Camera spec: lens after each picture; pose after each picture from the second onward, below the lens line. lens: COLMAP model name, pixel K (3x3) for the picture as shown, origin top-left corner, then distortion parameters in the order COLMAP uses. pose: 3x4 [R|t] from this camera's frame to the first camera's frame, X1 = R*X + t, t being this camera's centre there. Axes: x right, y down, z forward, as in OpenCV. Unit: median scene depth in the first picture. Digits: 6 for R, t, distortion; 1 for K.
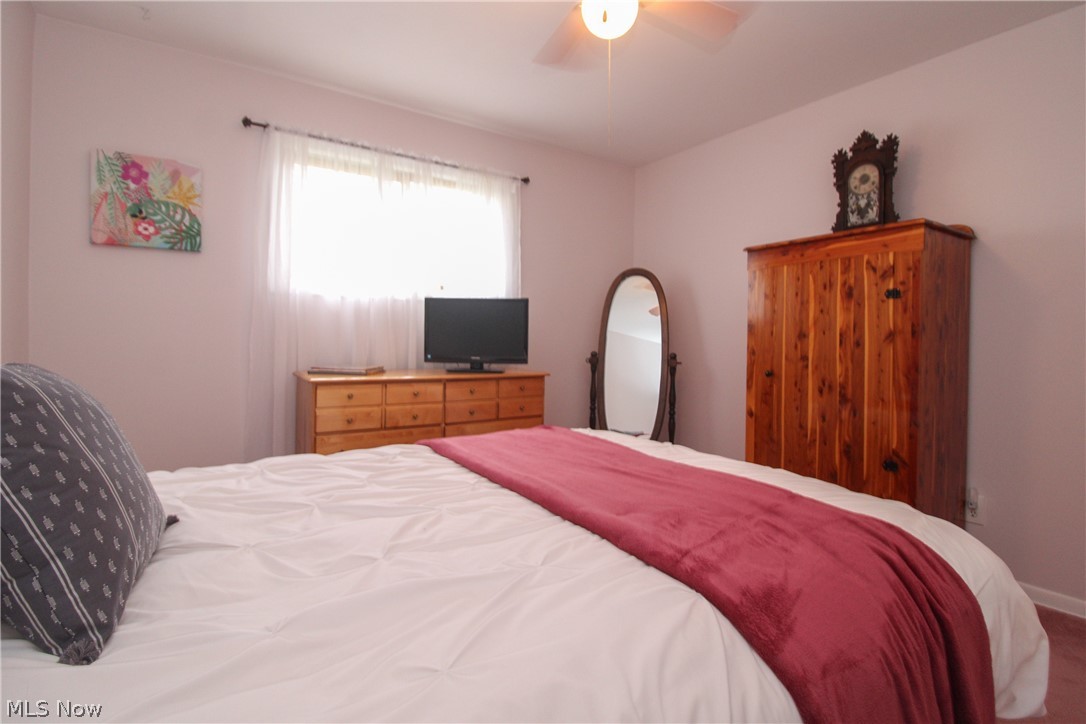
lens RADIAL K [[509.5, 0, 548.5], [0, 509.5, 343.6], [0, 0, 1]] dist [0.000299, -0.013803]
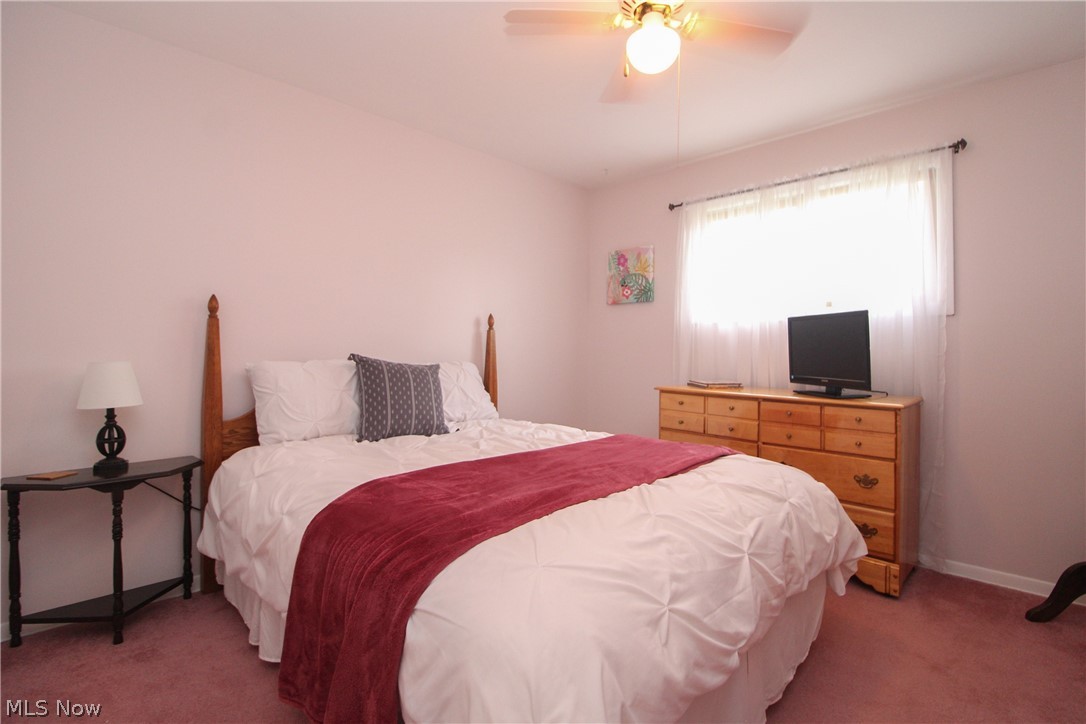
lens RADIAL K [[509.5, 0, 548.5], [0, 509.5, 343.6], [0, 0, 1]] dist [0.000299, -0.013803]
pose [[0.196322, -0.023948, -0.980247, 0.775366], [-0.015088, 0.999510, -0.027441, -0.006025], [0.980423, 0.020178, 0.195865, 0.404938]]
